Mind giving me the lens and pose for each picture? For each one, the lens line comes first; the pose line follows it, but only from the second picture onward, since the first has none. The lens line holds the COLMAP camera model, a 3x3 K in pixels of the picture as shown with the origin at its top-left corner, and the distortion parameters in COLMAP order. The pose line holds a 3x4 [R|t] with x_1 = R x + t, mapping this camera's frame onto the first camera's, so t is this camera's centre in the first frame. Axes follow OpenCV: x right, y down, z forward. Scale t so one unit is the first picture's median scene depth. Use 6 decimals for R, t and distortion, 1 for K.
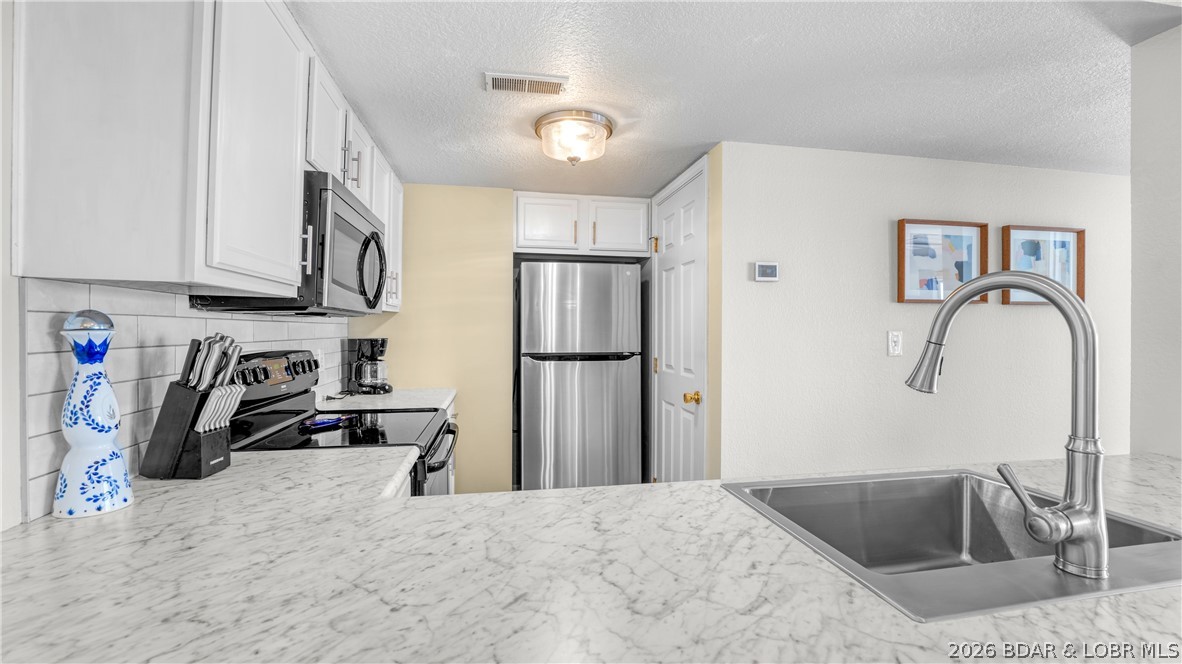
lens RADIAL K [[510.4, 0, 573.6], [0, 510.4, 332.1], [0, 0, 1]] dist [-0.000698, 0.000280]
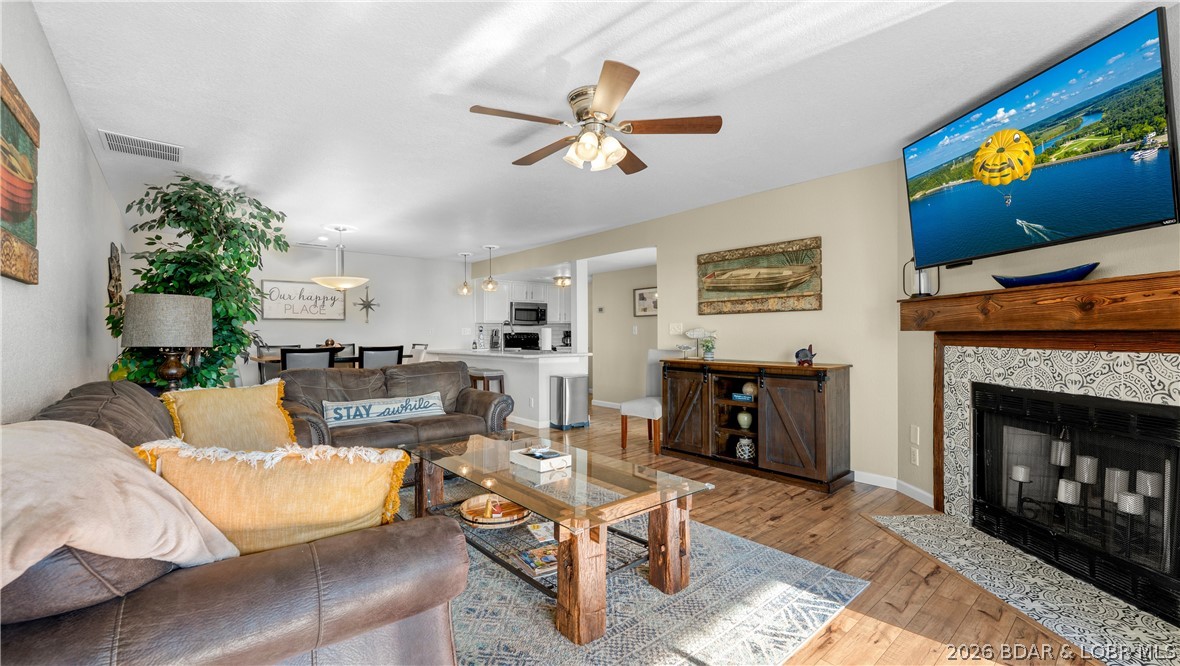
lens RADIAL K [[477.6, 0, 588.4], [0, 477.6, 332.3], [0, 0, 1]] dist [0.001097, 0.001052]
pose [[0.511262, -0.005764, -0.859406, 2.901331], [0.003199, 0.999983, -0.004803, 0.044363], [0.859419, -0.000294, 0.511272, -0.661546]]
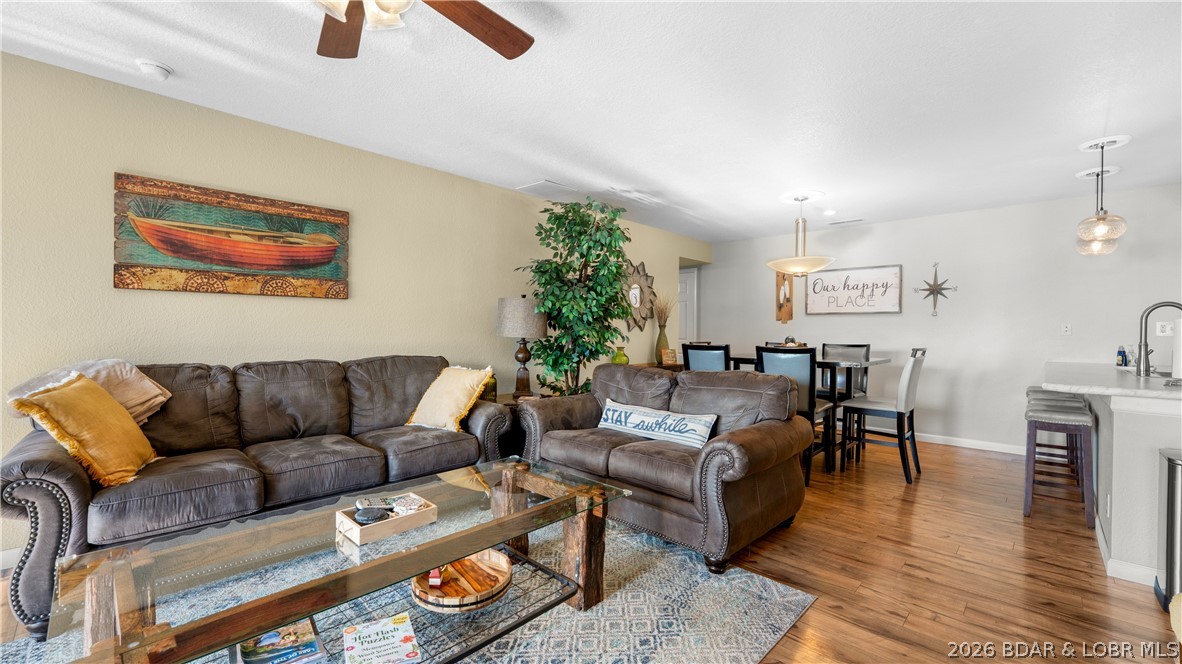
lens RADIAL K [[491.4, 0, 595.2], [0, 491.4, 332.0], [0, 0, 1]] dist [-0.000471, 0.000170]
pose [[-0.802293, -0.005307, -0.596906, 2.138649], [-0.008290, 0.999963, 0.002251, 0.047081], [0.596872, 0.006754, -0.802308, 0.473502]]
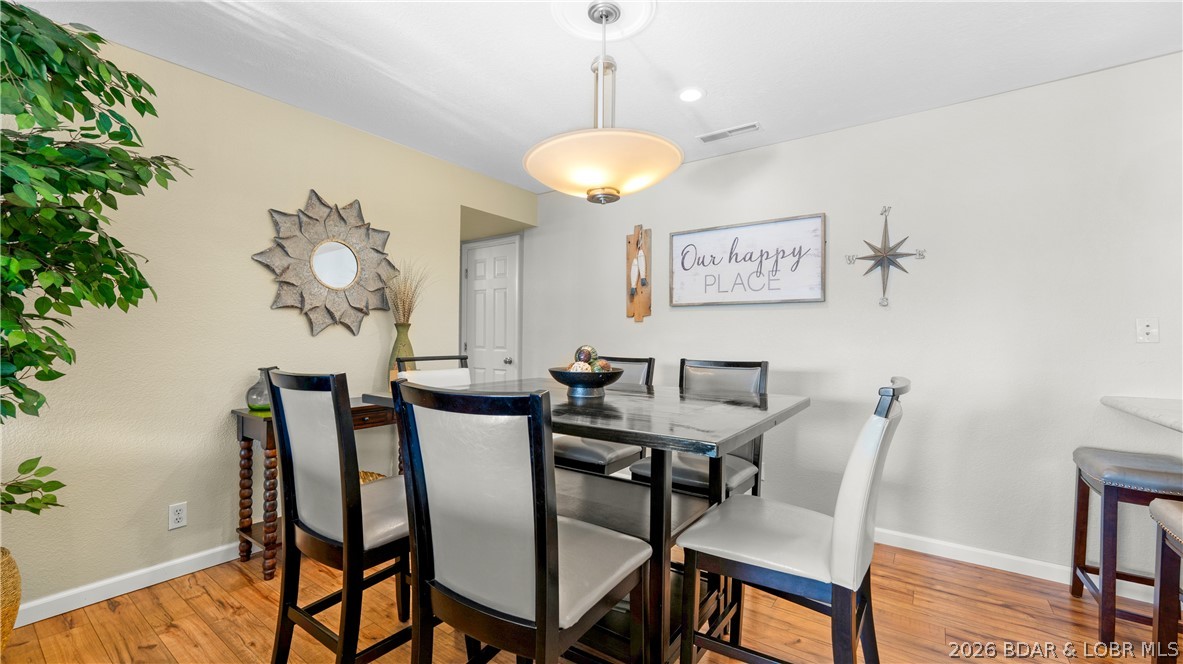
lens RADIAL K [[478.8, 0, 589.9], [0, 478.8, 331.3], [0, 0, 1]] dist [0.001097, 0.001052]
pose [[-0.722578, -0.011906, -0.691186, 0.981619], [-0.007679, 0.999928, -0.009197, 0.044182], [0.691246, -0.001338, -0.722618, -0.012552]]
